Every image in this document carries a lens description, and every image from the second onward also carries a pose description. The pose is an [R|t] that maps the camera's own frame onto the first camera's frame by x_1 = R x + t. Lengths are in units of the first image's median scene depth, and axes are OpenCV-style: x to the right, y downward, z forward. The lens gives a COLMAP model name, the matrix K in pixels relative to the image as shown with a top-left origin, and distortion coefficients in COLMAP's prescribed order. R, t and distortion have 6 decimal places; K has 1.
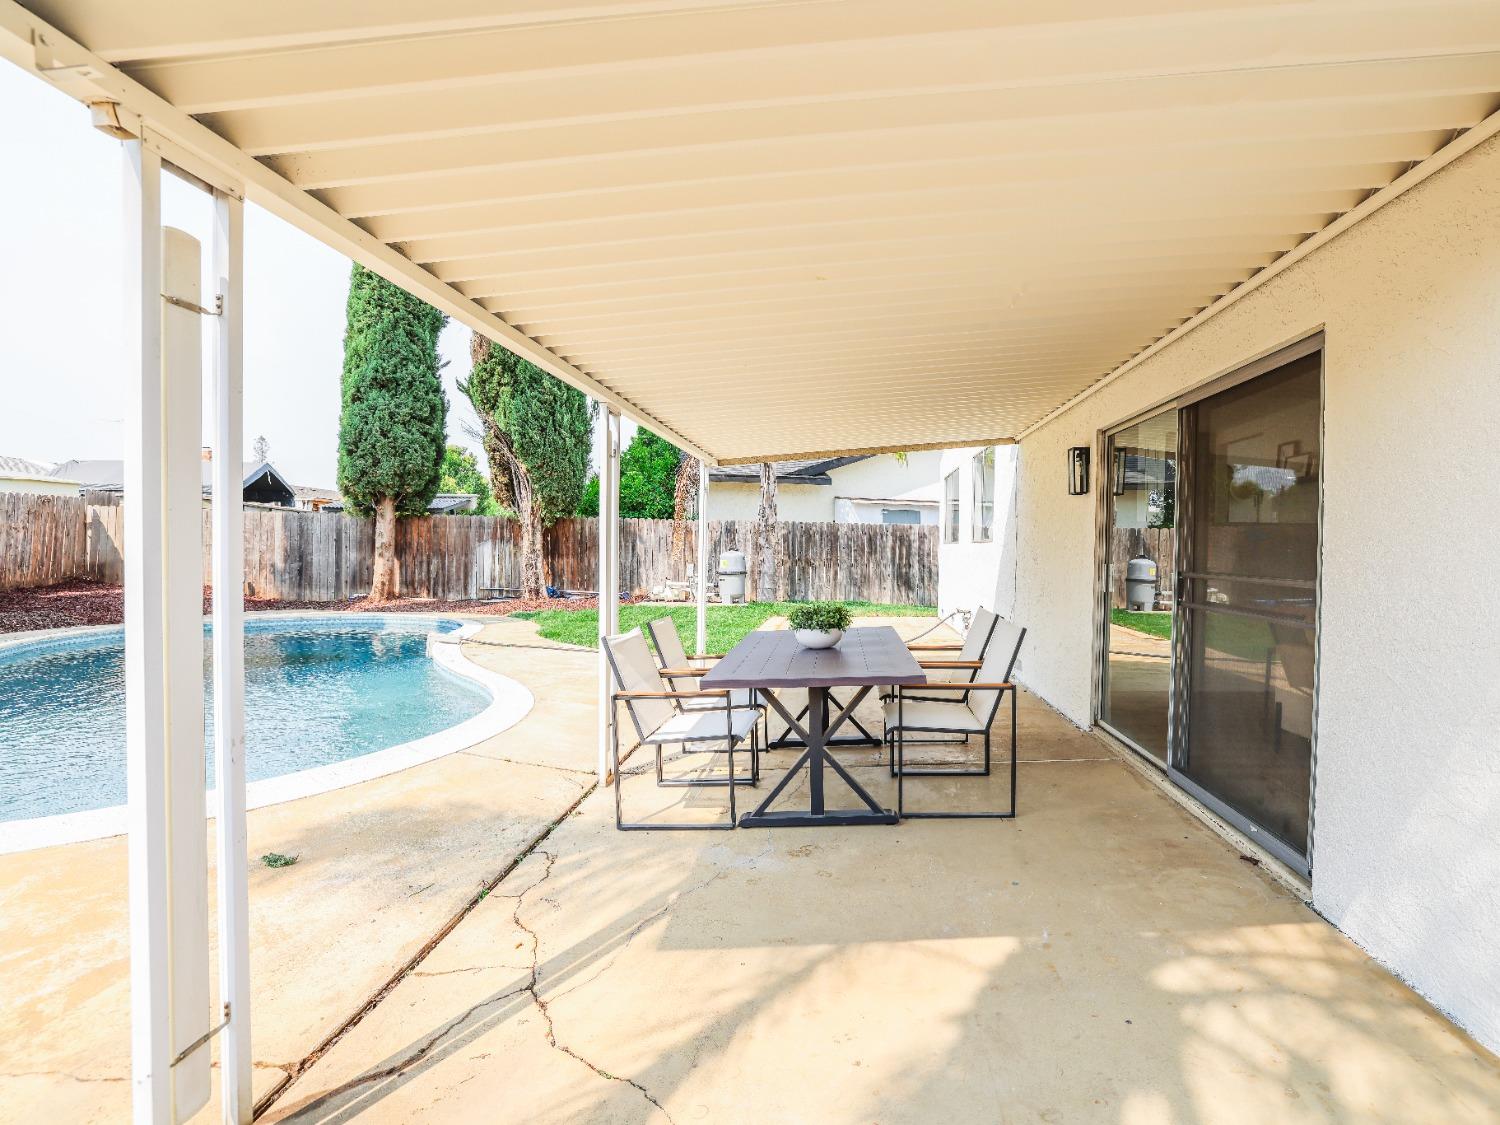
lens RADIAL K [[710.9, 0, 743.7], [0, 710.9, 557.8], [0, 0, 1]] dist [-0.050565, 0.015573]
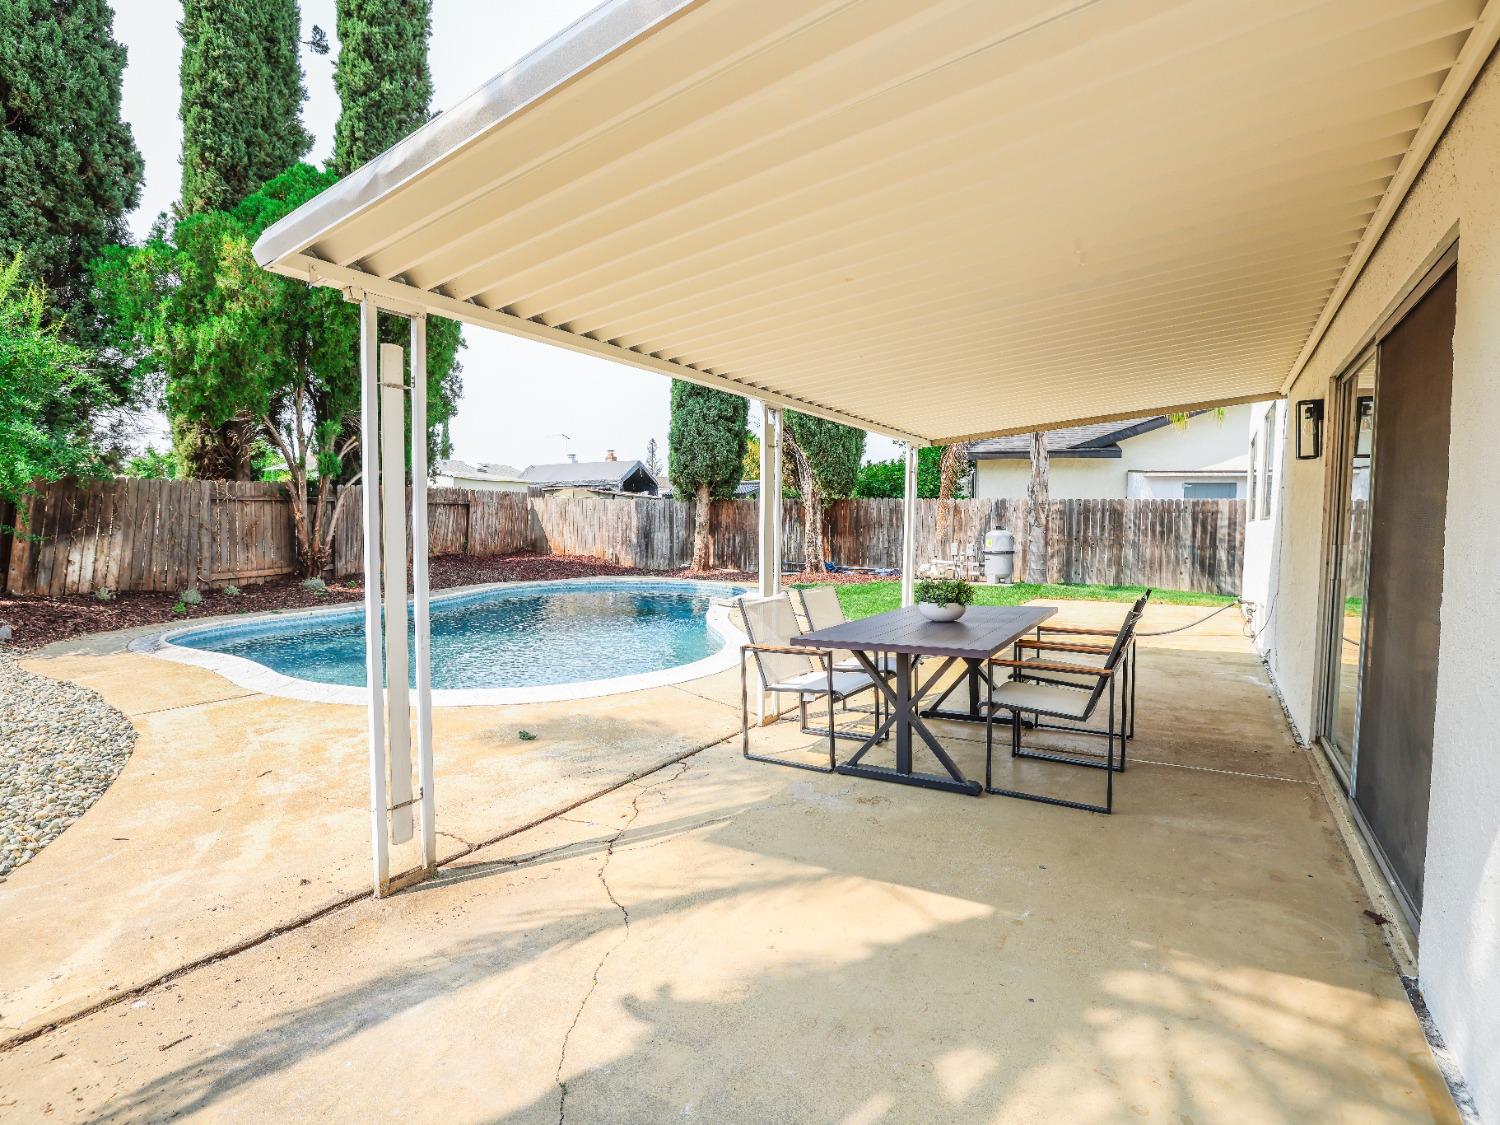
lens RADIAL K [[710.9, 0, 743.7], [0, 710.9, 557.8], [0, 0, 1]] dist [-0.050565, 0.015573]
pose [[0.854492, 0.021462, -0.519020, 0.199822], [-0.007711, 0.999560, 0.028638, 0.003661], [0.519407, -0.020469, 0.854282, -0.014756]]
